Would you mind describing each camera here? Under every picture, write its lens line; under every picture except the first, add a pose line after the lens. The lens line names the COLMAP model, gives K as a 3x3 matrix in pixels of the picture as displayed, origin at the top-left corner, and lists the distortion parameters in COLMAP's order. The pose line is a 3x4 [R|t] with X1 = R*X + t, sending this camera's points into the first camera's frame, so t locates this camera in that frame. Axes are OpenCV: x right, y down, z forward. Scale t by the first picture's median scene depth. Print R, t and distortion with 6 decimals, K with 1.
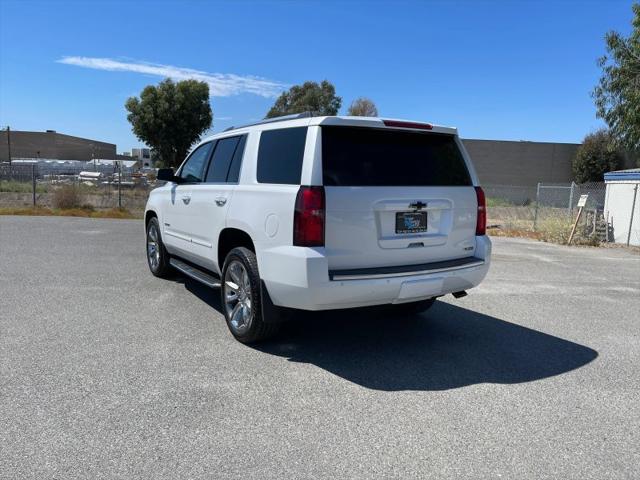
lens RADIAL K [[493.0, 0, 322.6], [0, 493.0, 239.8], [0, 0, 1]] dist [0.043657, -0.041860]
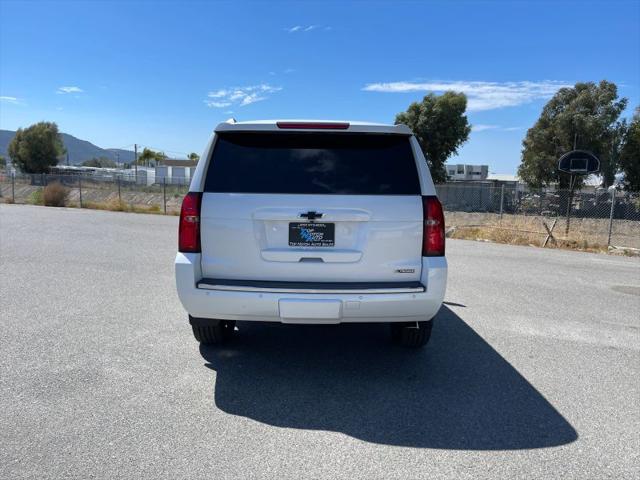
lens RADIAL K [[493.0, 0, 321.5], [0, 493.0, 241.3], [0, 0, 1]] dist [0.043657, -0.041860]
pose [[0.848268, 0.054773, -0.526727, 0.602649], [-0.067088, 0.997738, -0.004290, -0.018677], [0.525300, 0.038976, 0.850024, 0.230657]]
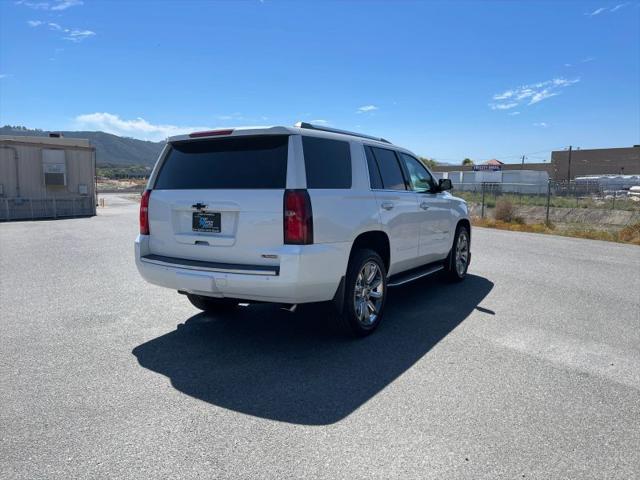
lens RADIAL K [[493.0, 0, 318.5], [0, 493.0, 239.2], [0, 0, 1]] dist [0.043657, -0.041860]
pose [[0.439774, 0.068983, -0.895456, 1.147890], [-0.100303, 0.994581, 0.027358, -0.047959], [0.892490, 0.077786, 0.444309, 0.671433]]
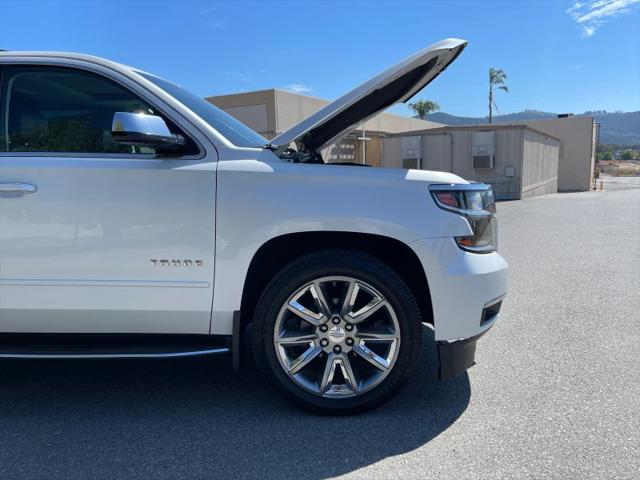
lens RADIAL K [[493.0, 0, 325.1], [0, 493.0, 240.7], [0, 0, 1]] dist [0.043657, -0.041860]
pose [[-0.550740, 0.093205, -0.829456, 0.361239], [-0.095367, 0.980211, 0.173467, -0.201854], [0.829210, 0.174639, -0.530953, 2.124673]]
